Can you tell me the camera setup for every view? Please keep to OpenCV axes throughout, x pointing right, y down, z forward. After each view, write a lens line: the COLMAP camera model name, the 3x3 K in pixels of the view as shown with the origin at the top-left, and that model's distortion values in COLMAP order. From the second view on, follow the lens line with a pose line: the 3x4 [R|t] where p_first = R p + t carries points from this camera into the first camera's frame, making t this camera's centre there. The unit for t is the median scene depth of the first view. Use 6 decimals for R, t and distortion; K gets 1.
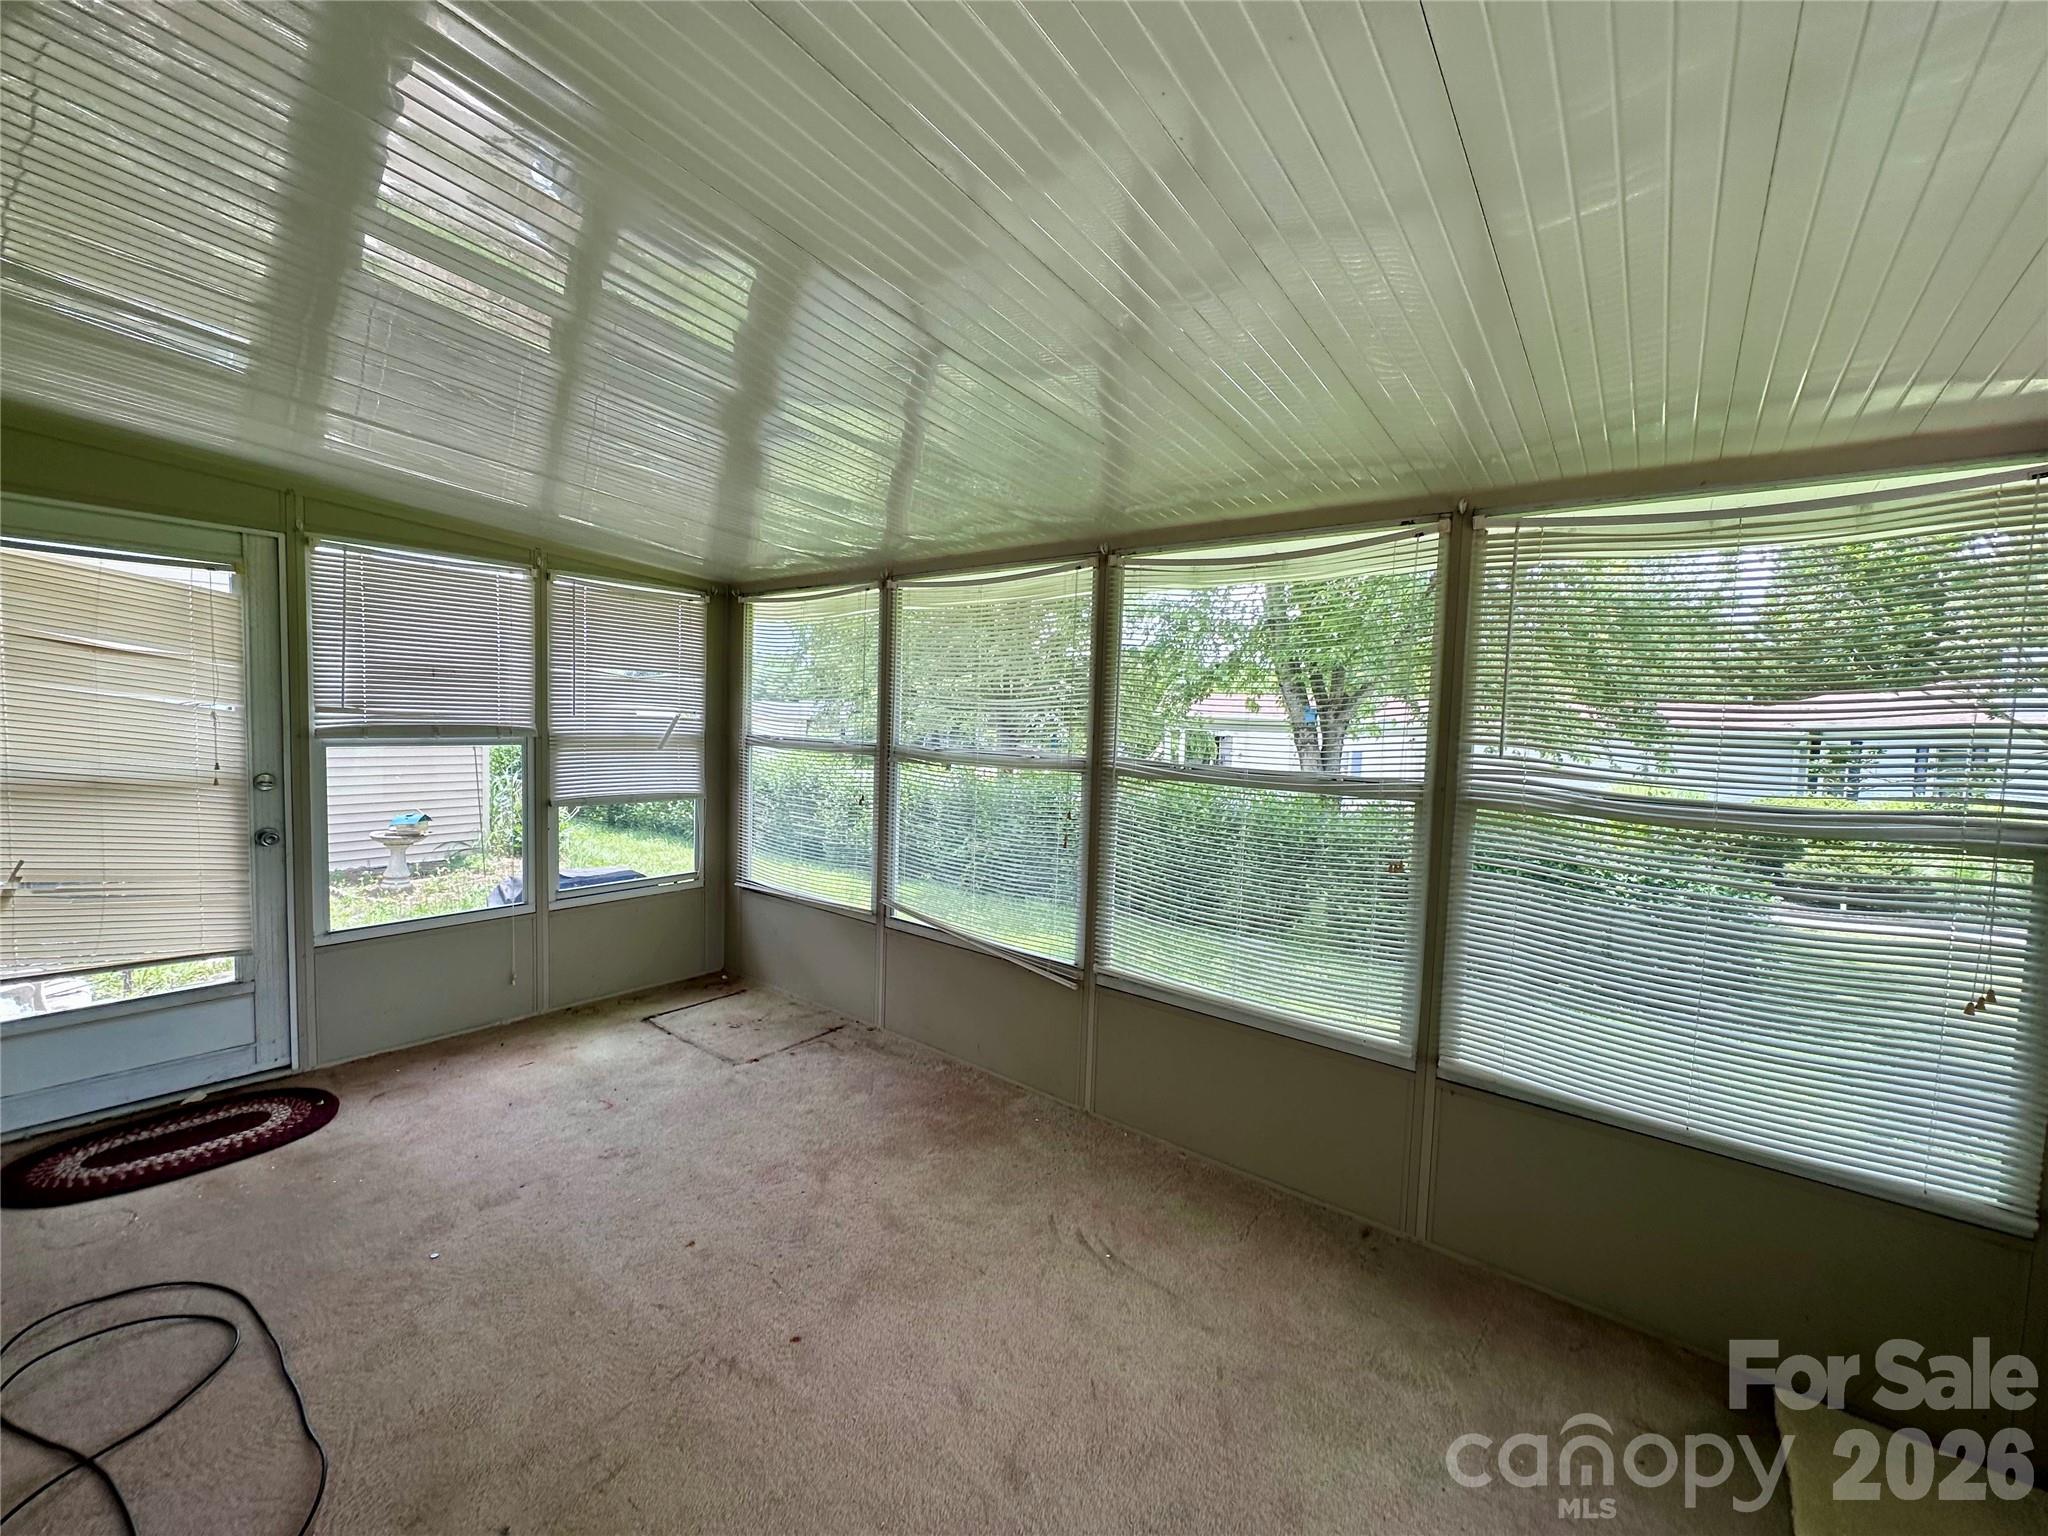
lens RADIAL K [[825.9, 0, 1024.0], [0, 825.9, 768.0], [0, 0, 1]] dist [0.000194, -0.000147]
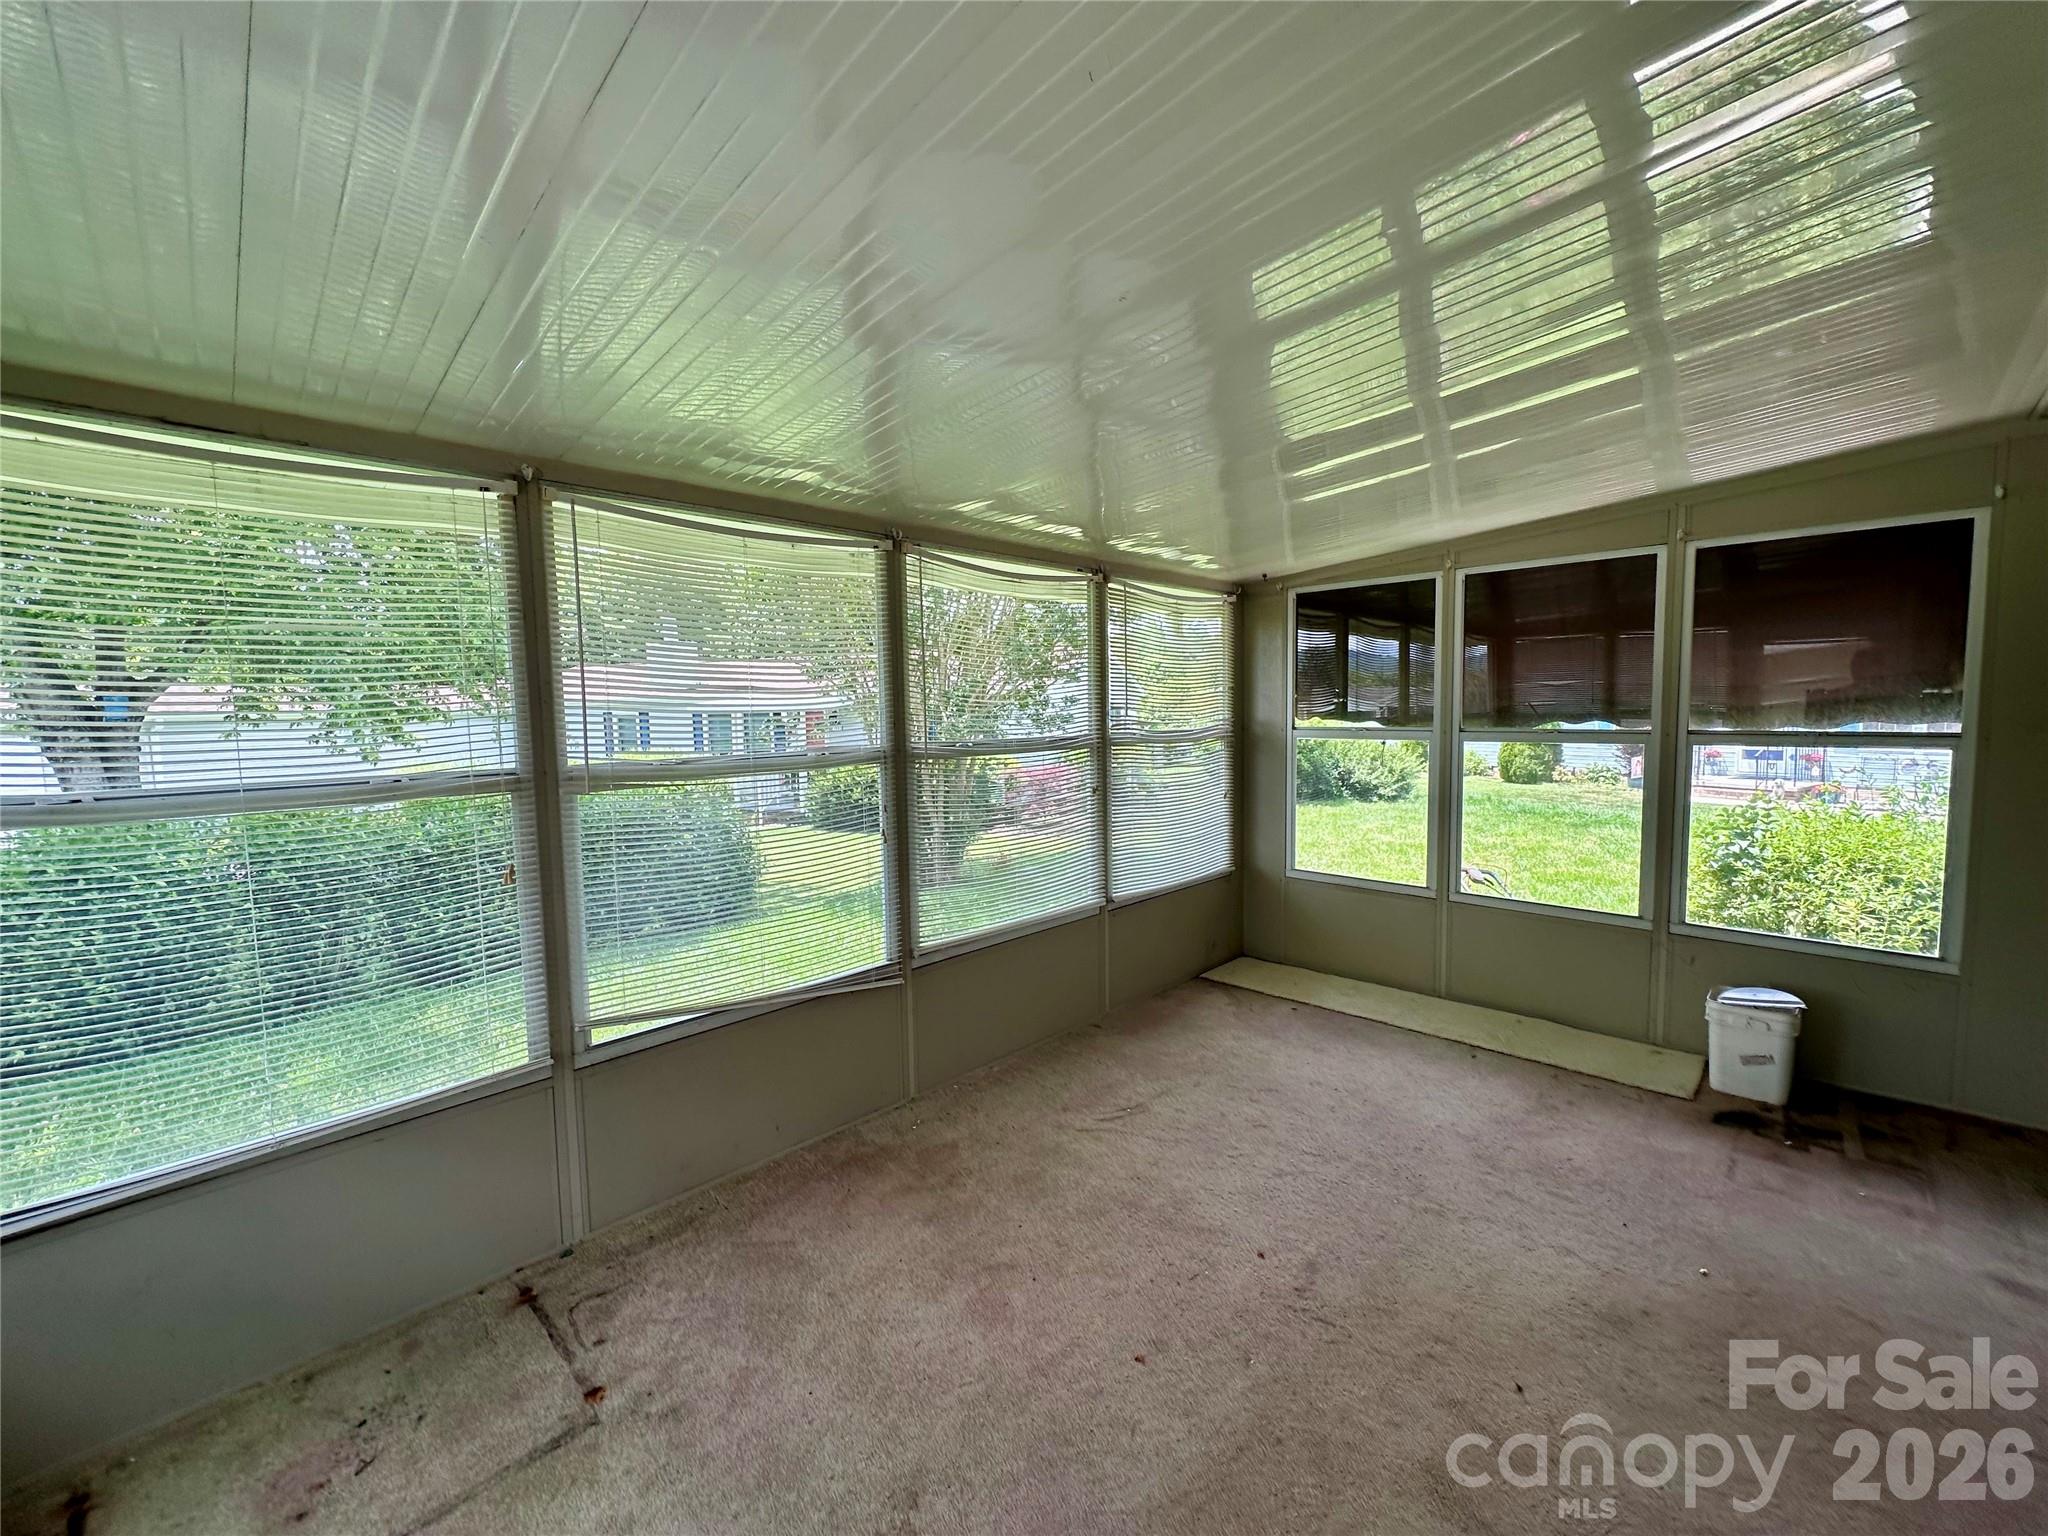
lens RADIAL K [[825.9, 0, 1024.0], [0, 825.9, 768.0], [0, 0, 1]] dist [0.000194, -0.000147]
pose [[0.105525, -0.108556, 0.988474, -0.762209], [0.084396, 0.991415, 0.099869, -0.062617], [-0.990829, 0.072885, 0.113781, 0.642006]]
